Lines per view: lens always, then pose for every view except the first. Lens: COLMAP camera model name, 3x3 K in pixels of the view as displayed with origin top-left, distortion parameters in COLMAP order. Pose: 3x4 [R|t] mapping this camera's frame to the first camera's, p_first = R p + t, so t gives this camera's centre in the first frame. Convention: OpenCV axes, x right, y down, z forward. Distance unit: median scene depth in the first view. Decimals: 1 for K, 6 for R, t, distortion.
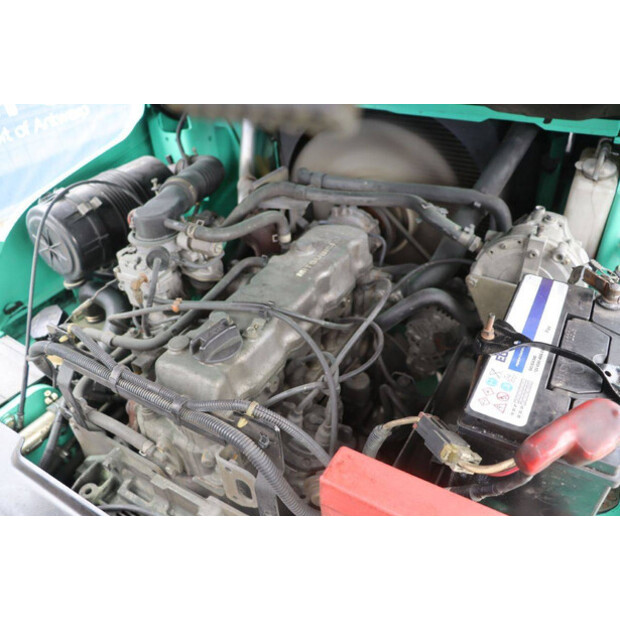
lens RADIAL K [[508.5, 0, 305.9], [0, 508.5, 310.1], [0, 0, 1]] dist [-0.150400, 0.115558]
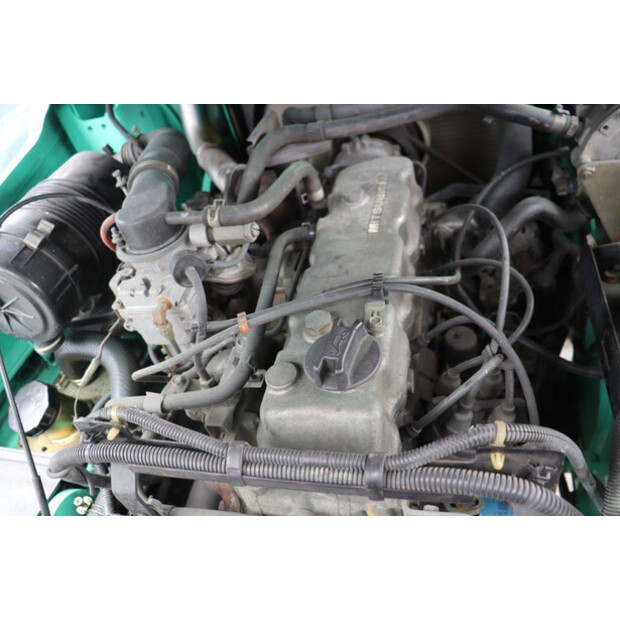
lens RADIAL K [[508.5, 0, 314.9], [0, 508.5, 308.8], [0, 0, 1]] dist [-0.150400, 0.115558]
pose [[0.934565, -0.327163, 0.139829, -0.213403], [0.317892, 0.944327, 0.084806, -0.046786], [-0.159789, -0.034806, 0.986537, 0.257006]]
